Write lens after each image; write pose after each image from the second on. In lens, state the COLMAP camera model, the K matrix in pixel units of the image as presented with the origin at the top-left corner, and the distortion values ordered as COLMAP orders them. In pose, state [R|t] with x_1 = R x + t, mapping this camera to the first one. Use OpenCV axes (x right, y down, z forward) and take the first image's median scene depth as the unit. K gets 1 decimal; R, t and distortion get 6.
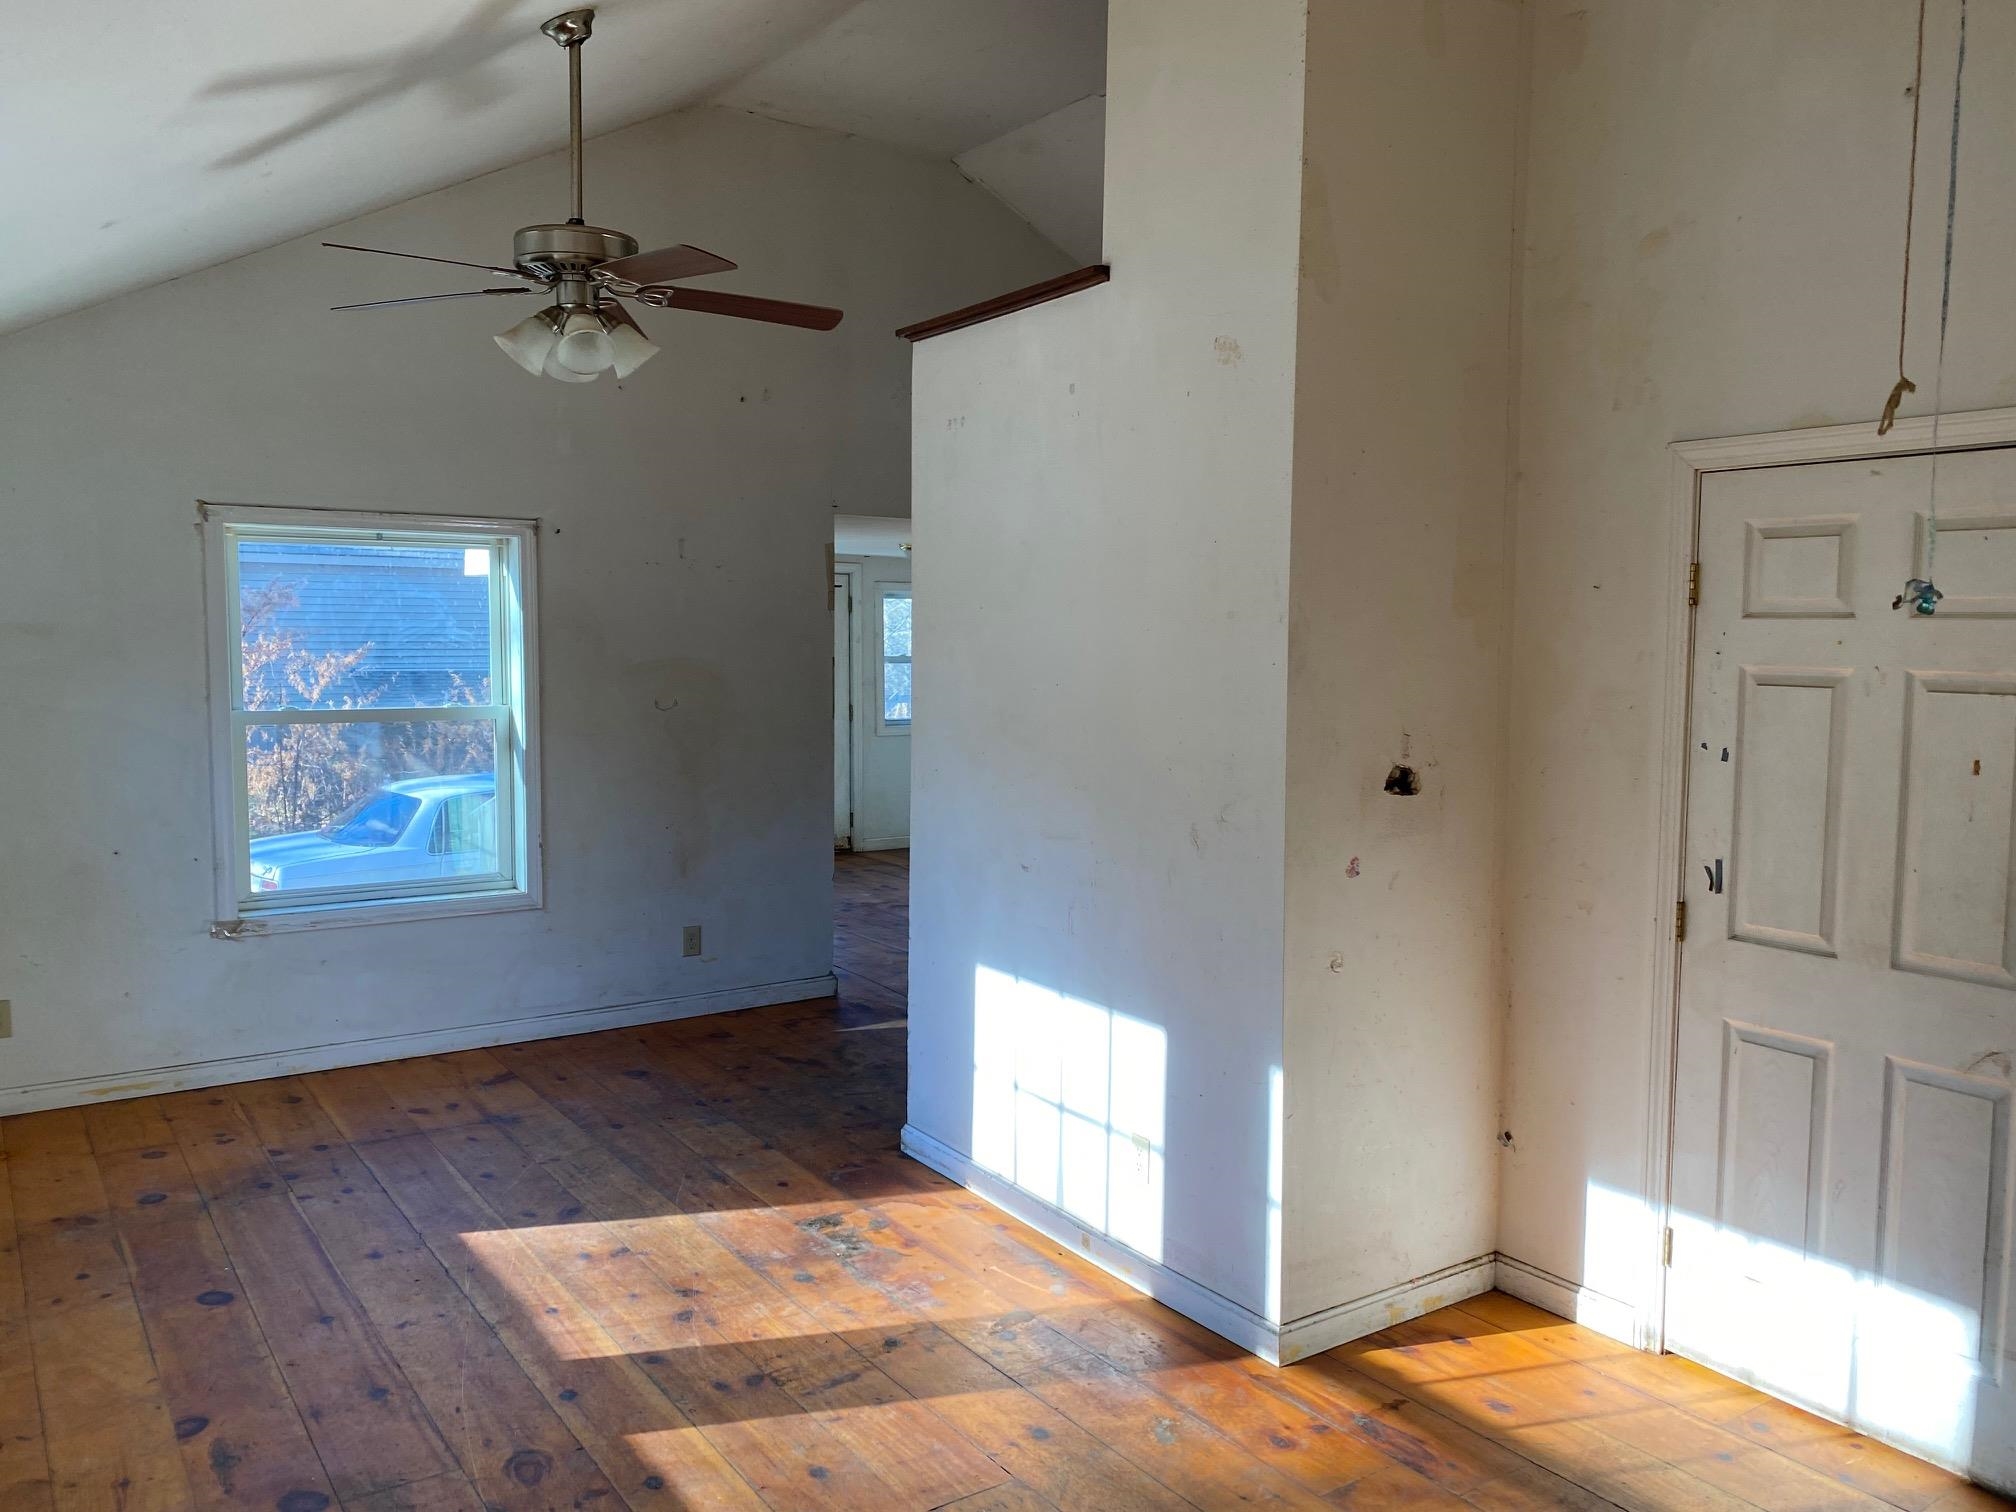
lens RADIAL K [[1553.2, 0, 1002.7], [0, 1553.2, 761.3], [0, 0, 1]] dist [0.010607, -0.010067]
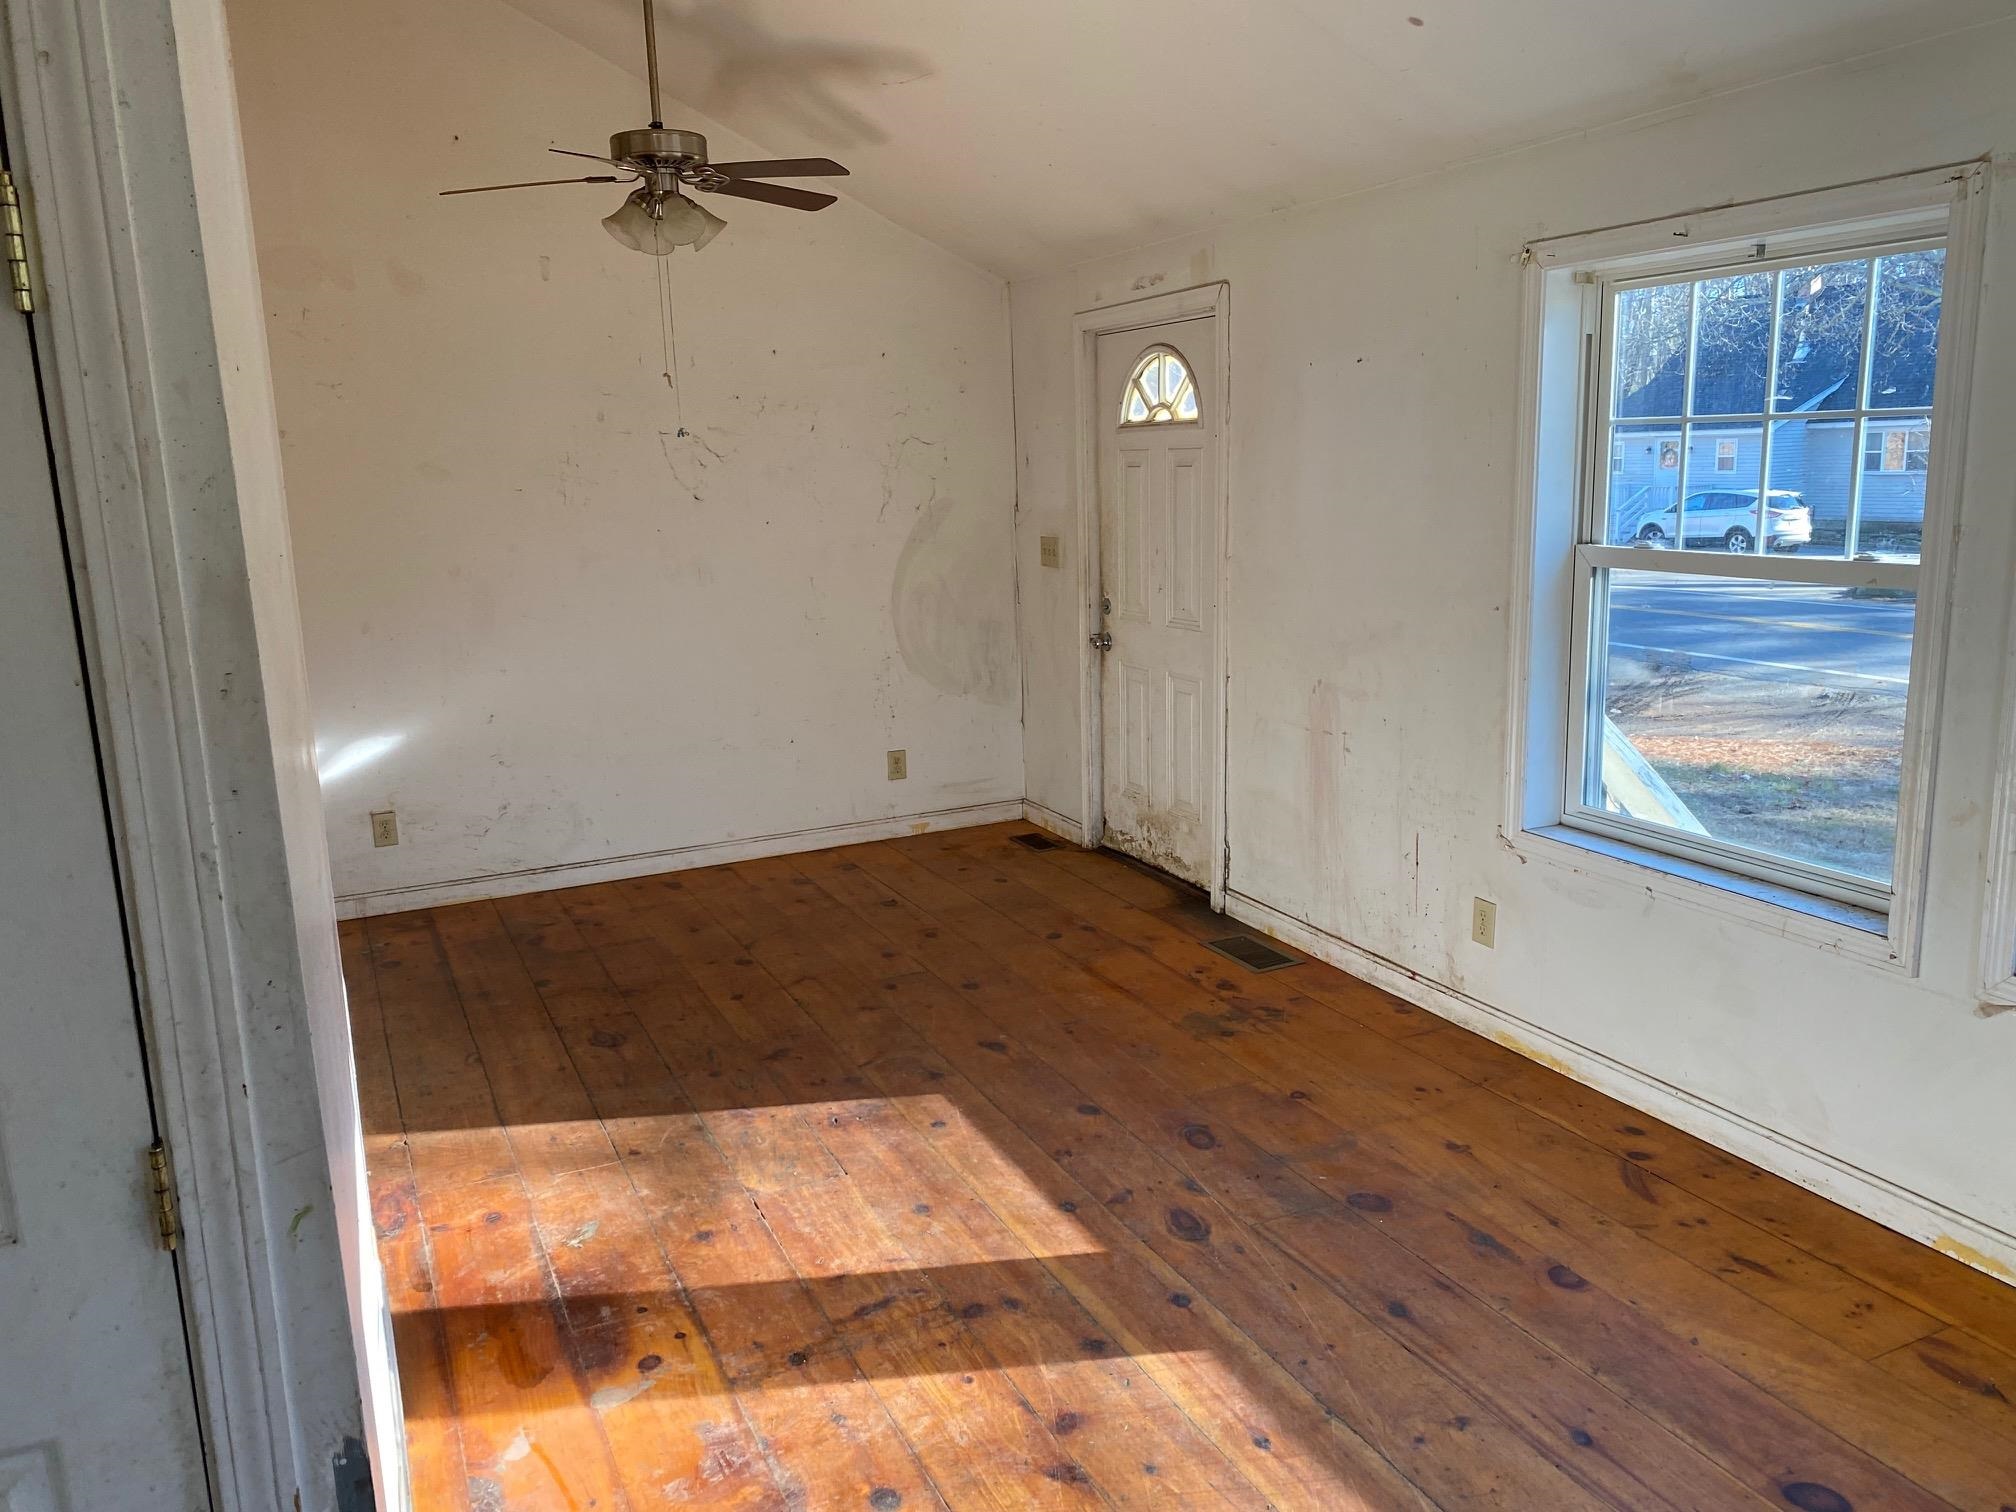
lens RADIAL K [[1553.2, 0, 1002.7], [0, 1553.2, 761.3], [0, 0, 1]] dist [0.010607, -0.010067]
pose [[-0.985644, -0.013461, 0.168300, -0.305699], [0.034702, 0.959383, 0.279966, -0.131757], [-0.165233, 0.281787, -0.945143, 1.668608]]
